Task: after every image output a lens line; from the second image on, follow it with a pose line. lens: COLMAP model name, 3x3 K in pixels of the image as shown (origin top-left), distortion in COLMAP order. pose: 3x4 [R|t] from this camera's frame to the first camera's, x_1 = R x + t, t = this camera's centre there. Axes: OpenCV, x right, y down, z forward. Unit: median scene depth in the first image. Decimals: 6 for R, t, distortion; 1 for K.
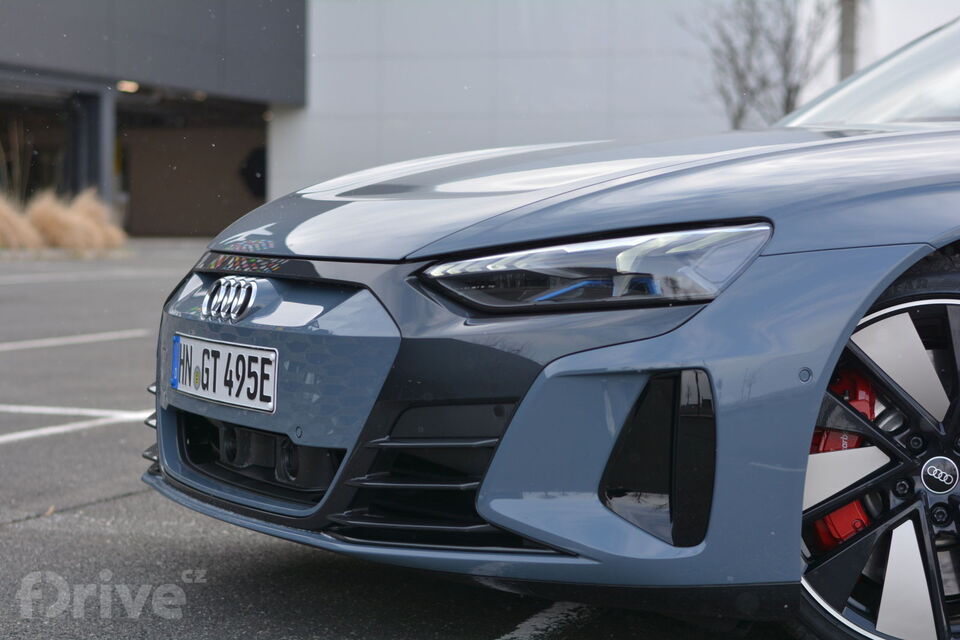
lens RADIAL K [[2129.7, 0, 480.0], [0, 2129.7, 320.0], [0, 0, 1]] dist [-0.052687, -0.070854]
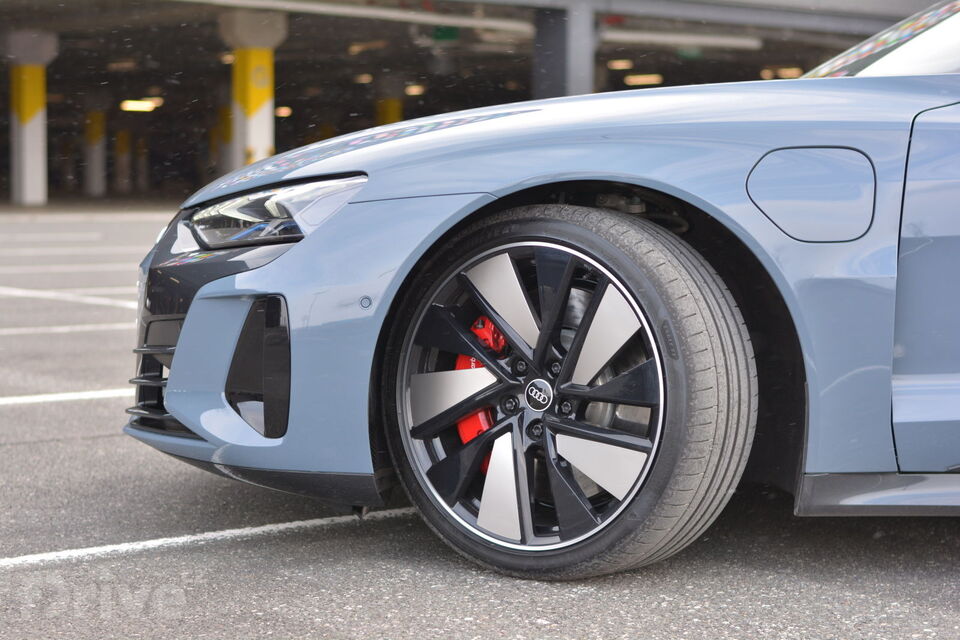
lens RADIAL K [[2129.7, 0, 480.0], [0, 2129.7, 320.0], [0, 0, 1]] dist [-0.052687, -0.070854]
pose [[0.879880, 0.025807, -0.474494, 0.735723], [-0.019172, 0.999639, 0.018816, 0.011372], [0.474808, -0.007459, 0.880058, -0.027990]]
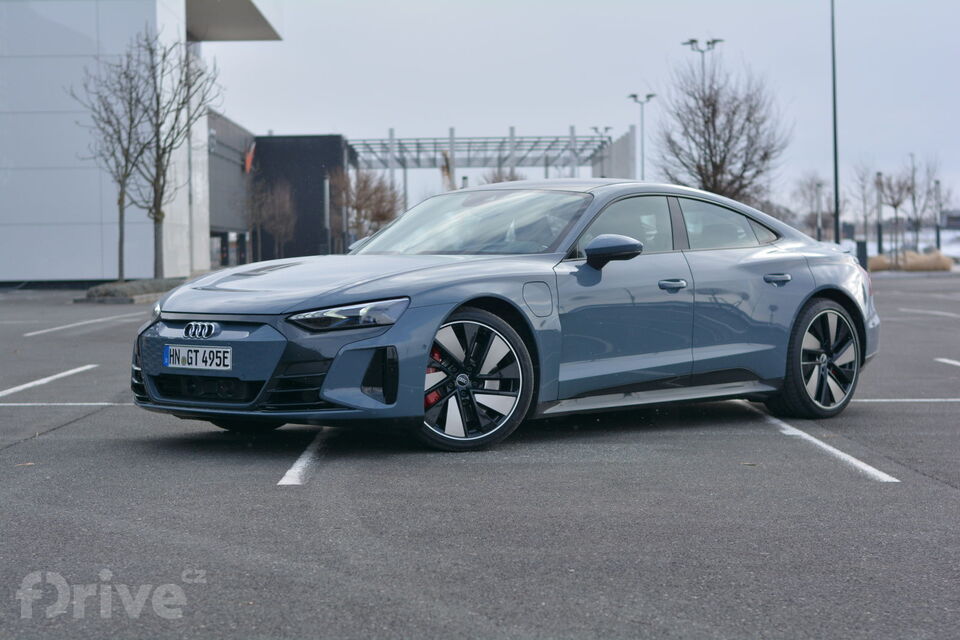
lens RADIAL K [[2129.7, 0, 480.0], [0, 2129.7, 320.0], [0, 0, 1]] dist [-0.052687, -0.070854]
pose [[0.948132, -0.034674, 0.315980, -0.699639], [0.039145, 0.999203, -0.007812, 0.013038], [-0.315457, 0.019776, 0.948734, -1.836797]]
